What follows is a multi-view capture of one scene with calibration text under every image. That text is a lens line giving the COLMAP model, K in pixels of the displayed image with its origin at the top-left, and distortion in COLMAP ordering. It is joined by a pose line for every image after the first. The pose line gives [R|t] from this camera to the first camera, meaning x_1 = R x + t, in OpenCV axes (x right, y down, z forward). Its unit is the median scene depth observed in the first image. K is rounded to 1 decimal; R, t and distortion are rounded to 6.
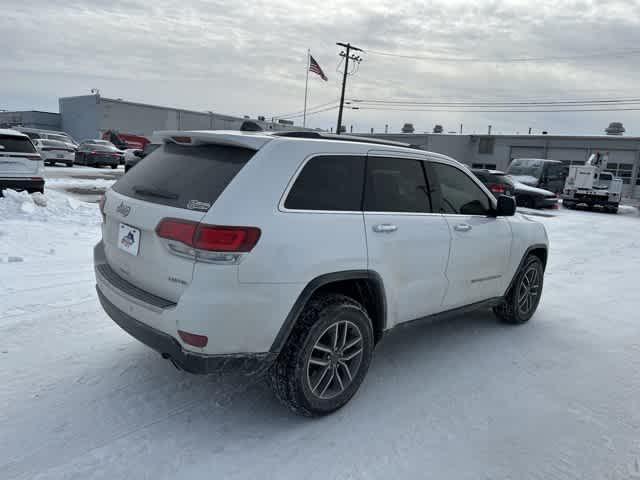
lens RADIAL K [[450.0, 0, 316.4], [0, 450.0, 240.0], [0, 0, 1]] dist [0.049580, -0.056393]
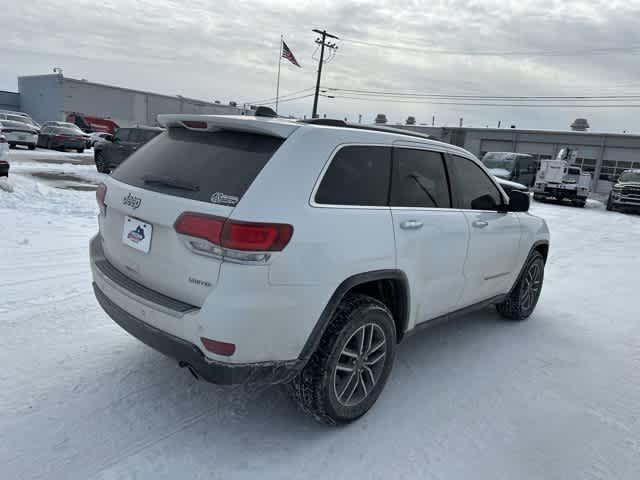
lens RADIAL K [[450.0, 0, 316.4], [0, 450.0, 240.0], [0, 0, 1]] dist [0.049580, -0.056393]
pose [[0.997712, 0.009292, 0.066963, -0.067702], [-0.010908, 0.999657, 0.023798, -0.008979], [-0.066719, -0.024474, 0.997472, 0.044409]]
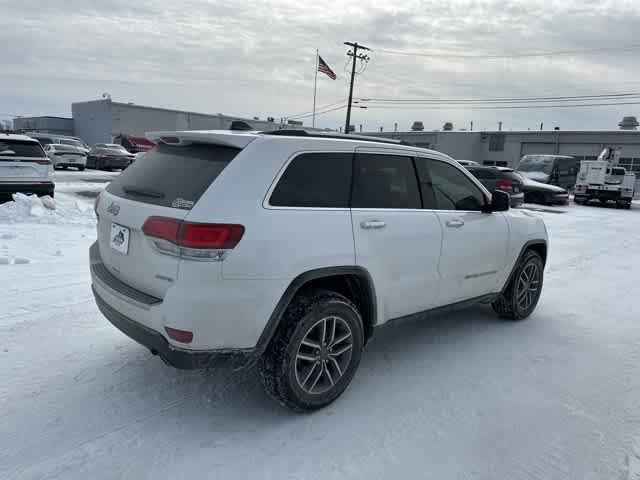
lens RADIAL K [[450.0, 0, 316.4], [0, 450.0, 240.0], [0, 0, 1]] dist [0.049580, -0.056393]
pose [[0.999589, -0.012735, -0.025694, 0.031681], [0.012728, 0.999919, -0.000444, 0.004688], [0.025697, 0.000117, 0.999670, -0.005368]]
